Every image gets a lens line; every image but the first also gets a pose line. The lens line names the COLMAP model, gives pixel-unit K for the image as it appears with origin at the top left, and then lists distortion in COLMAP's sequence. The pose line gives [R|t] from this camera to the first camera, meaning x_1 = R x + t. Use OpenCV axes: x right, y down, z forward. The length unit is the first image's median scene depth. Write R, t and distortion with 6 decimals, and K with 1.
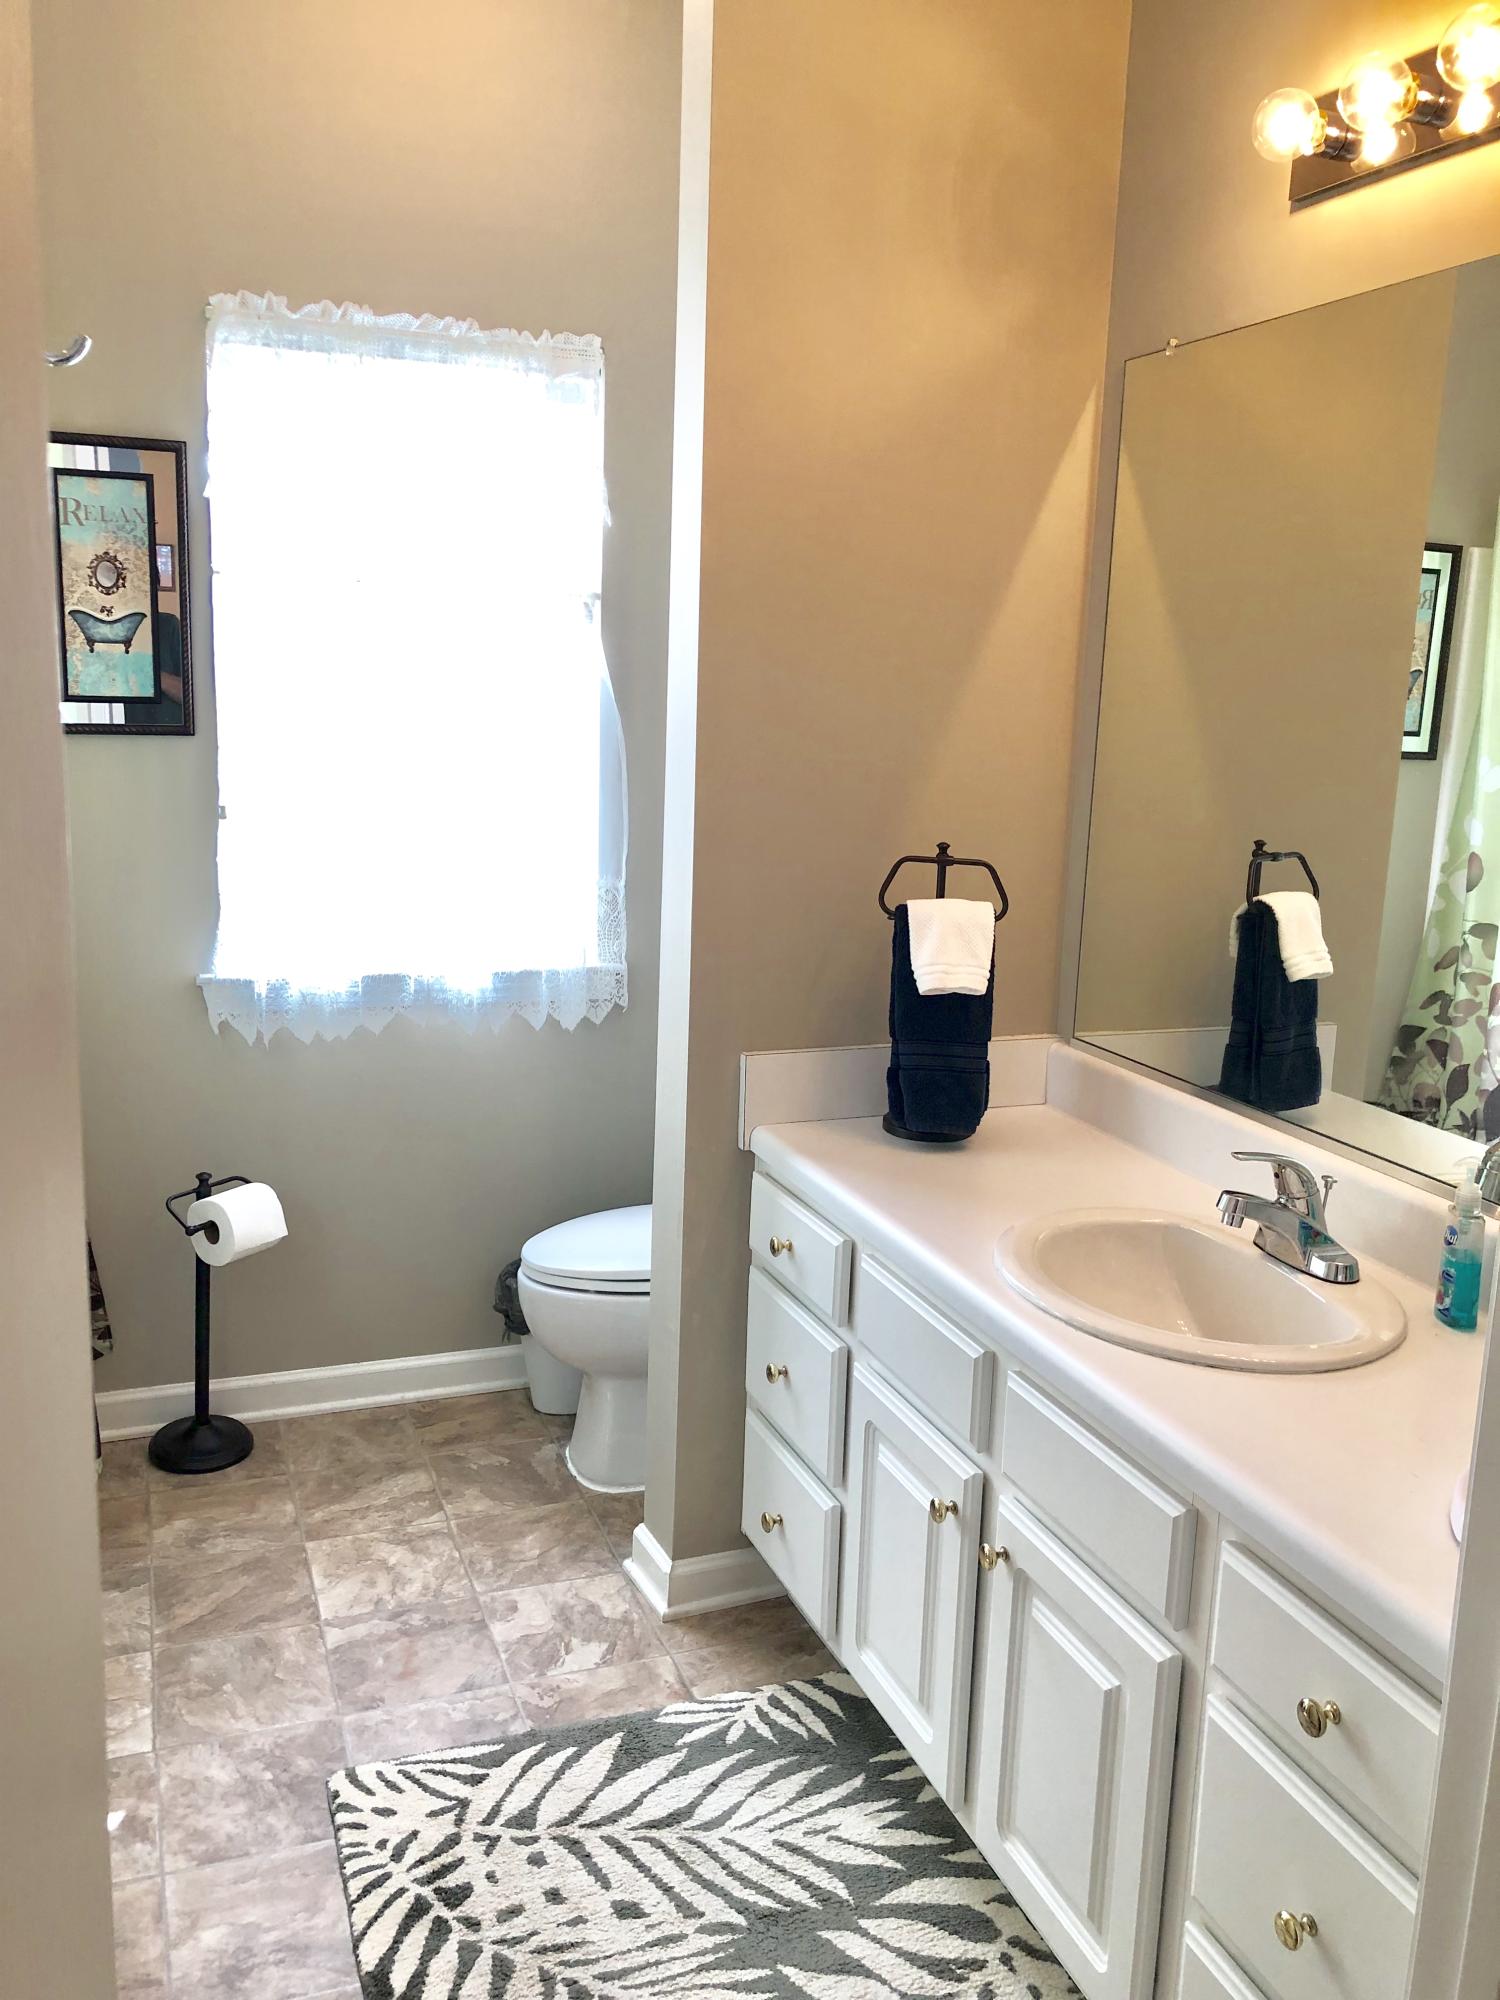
lens RADIAL K [[1641.3, 0, 745.0], [0, 1641.3, 1009.1], [0, 0, 1]] dist [0.035638, -0.027851]
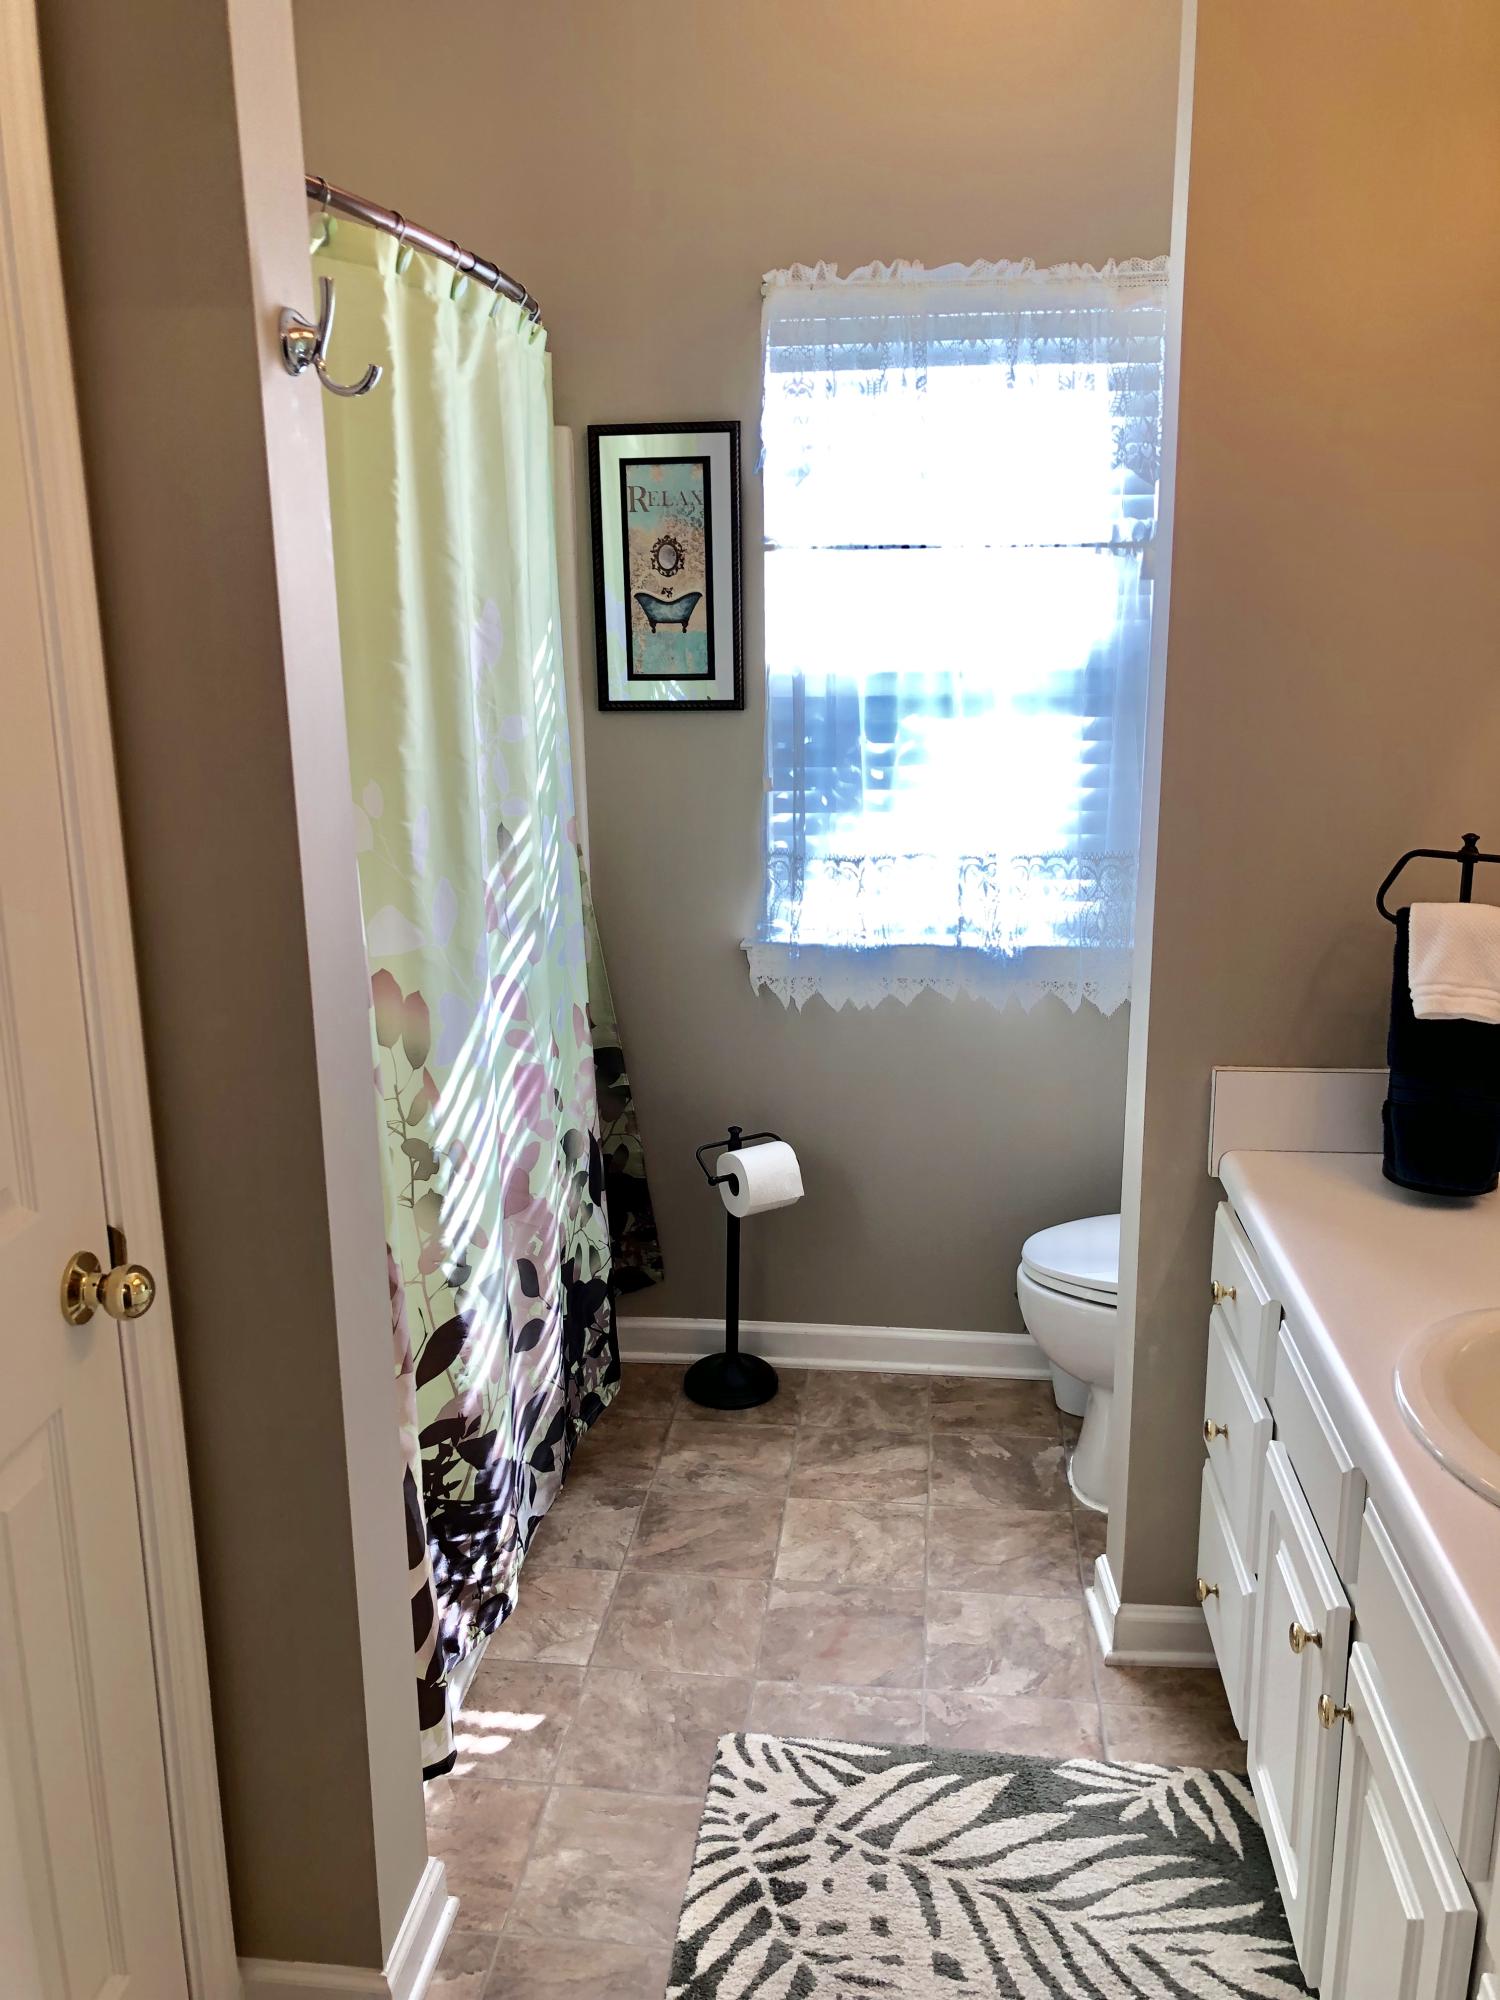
lens RADIAL K [[1641.3, 0, 759.0], [0, 1641.3, 1005.1], [0, 0, 1]] dist [0.035638, -0.027851]
pose [[0.886426, 0.071247, -0.457354, 0.180403], [-0.053780, 0.997244, 0.051116, -0.037315], [0.459735, -0.020714, 0.887815, 0.094727]]
